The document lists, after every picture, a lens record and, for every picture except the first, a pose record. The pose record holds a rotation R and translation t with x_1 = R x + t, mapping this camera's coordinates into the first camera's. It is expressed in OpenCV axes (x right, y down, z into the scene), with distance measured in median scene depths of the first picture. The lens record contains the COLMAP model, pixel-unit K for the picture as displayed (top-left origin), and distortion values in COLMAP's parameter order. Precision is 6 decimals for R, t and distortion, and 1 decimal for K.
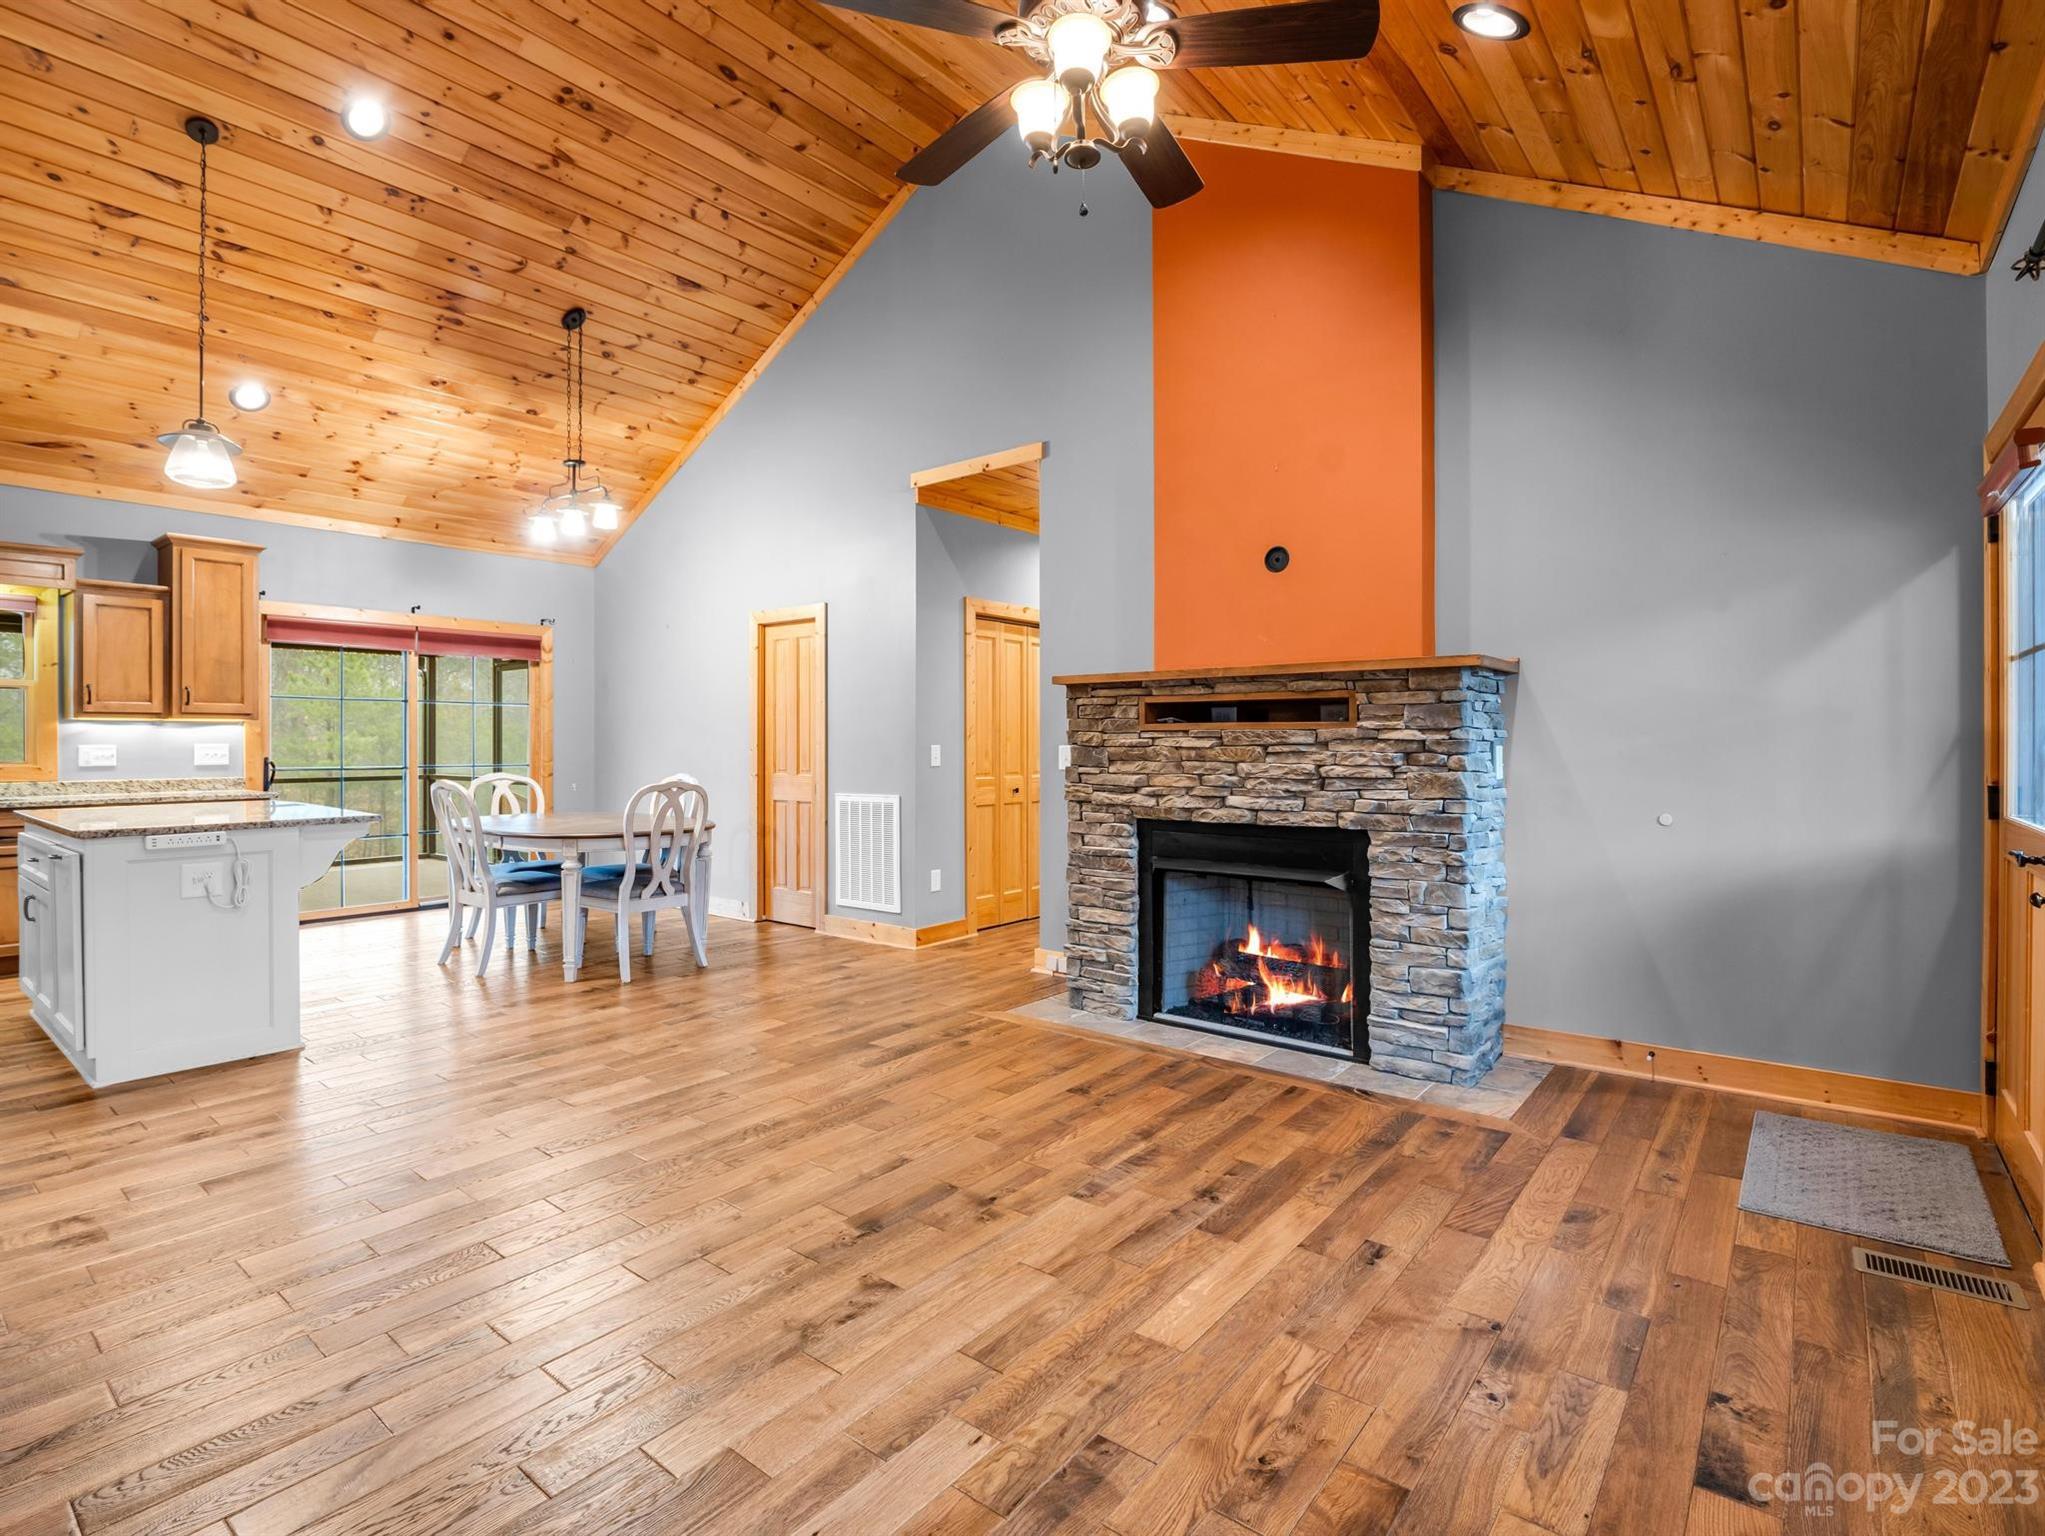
lens RADIAL K [[1009.3, 0, 988.4], [0, 1009.3, 741.0], [0, 0, 1]] dist [-0.009102, -0.005629]
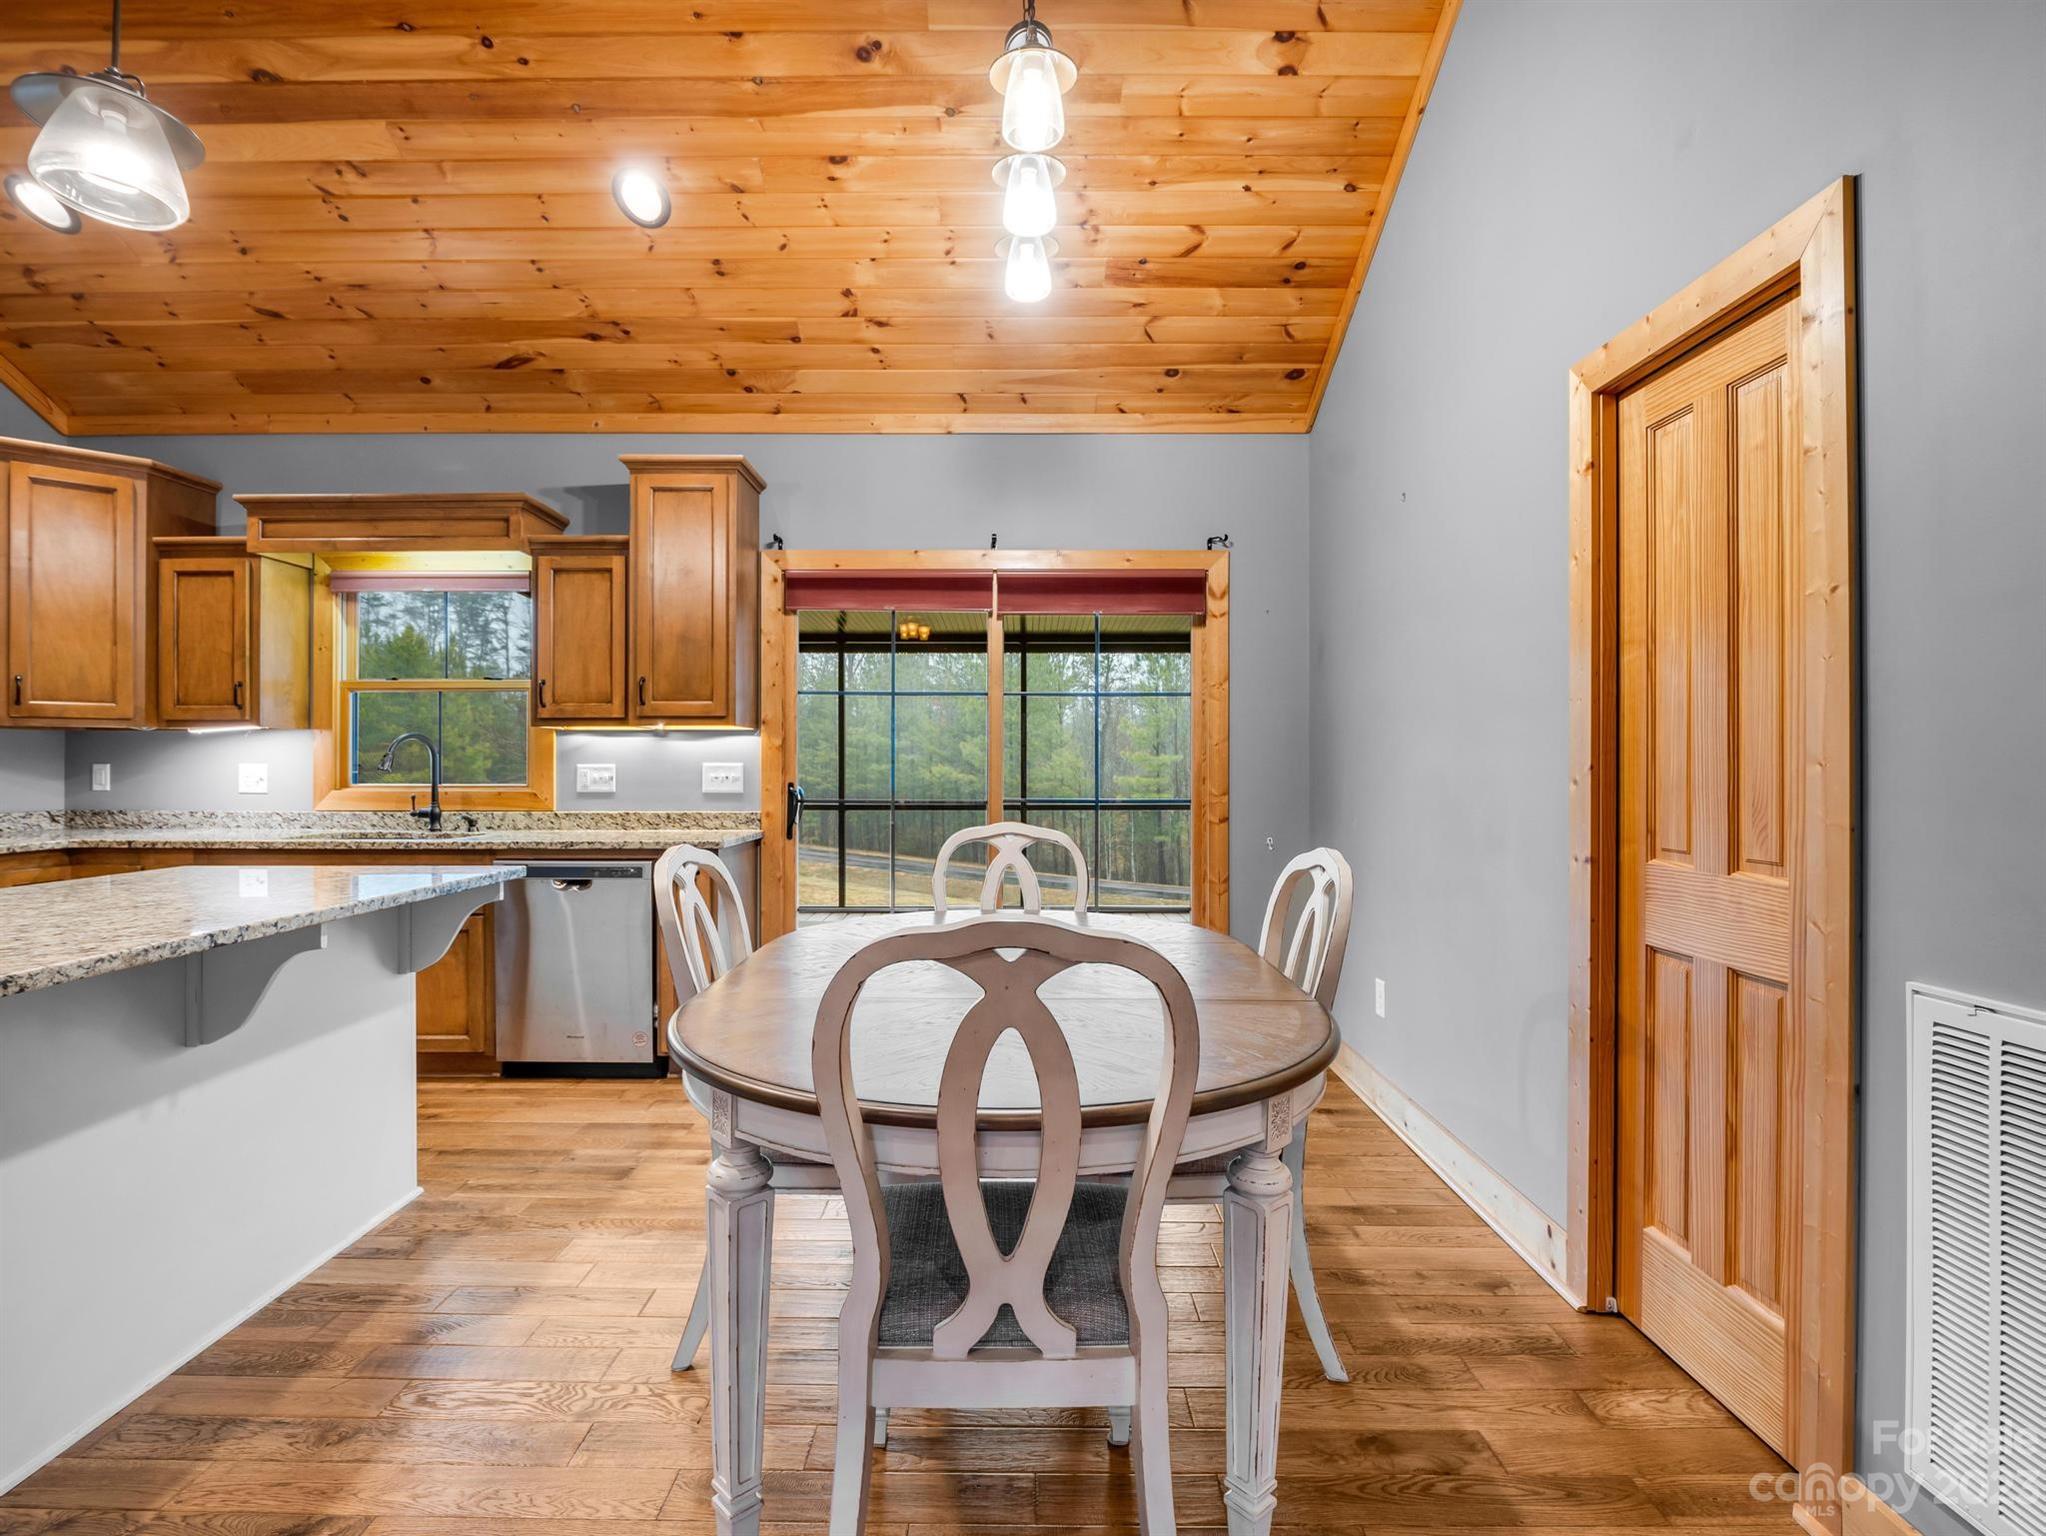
lens RADIAL K [[1009.7, 0, 1023.0], [0, 1009.7, 761.0], [0, 0, 1]] dist [-0.009102, -0.005629]
pose [[0.646290, -0.001462, -0.763091, -0.155832], [-0.000633, 0.999997, -0.002452, 0.004219], [0.763092, 0.002067, 0.646287, 1.018229]]
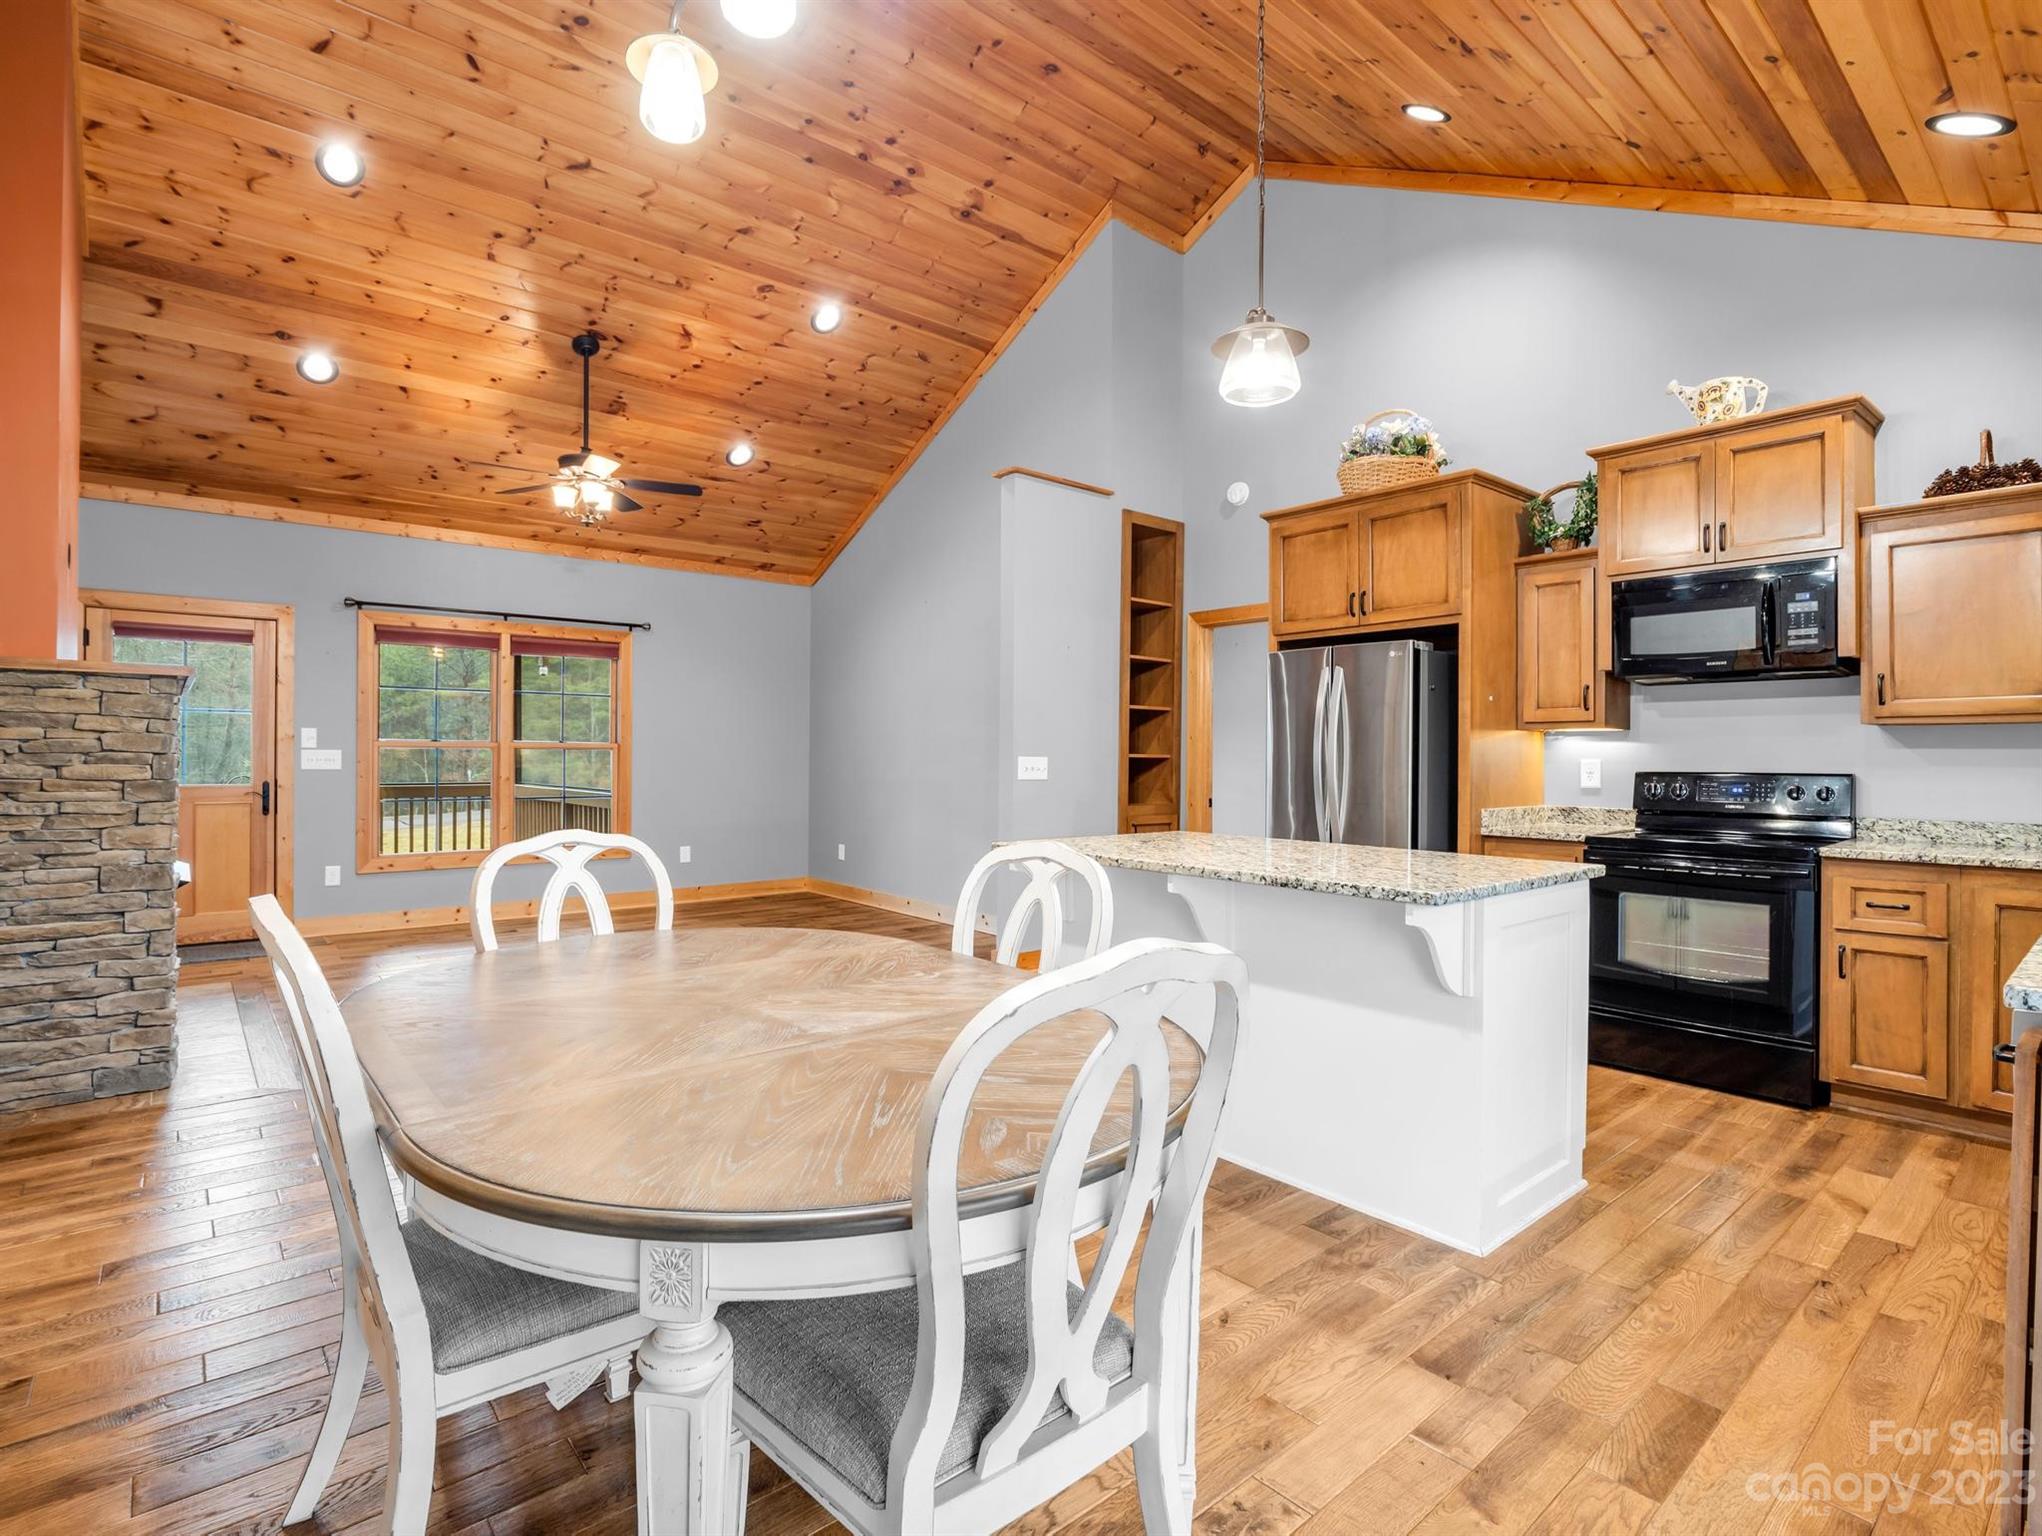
lens RADIAL K [[1015.6, 0, 1013.8], [0, 1015.6, 754.0], [0, 0, 1]] dist [-0.018748, -0.000404]
pose [[-0.985491, -0.004101, 0.169678, -0.739624], [-0.003336, 0.999983, 0.004791, -0.005069], [-0.169695, 0.004156, -0.985488, 1.749925]]
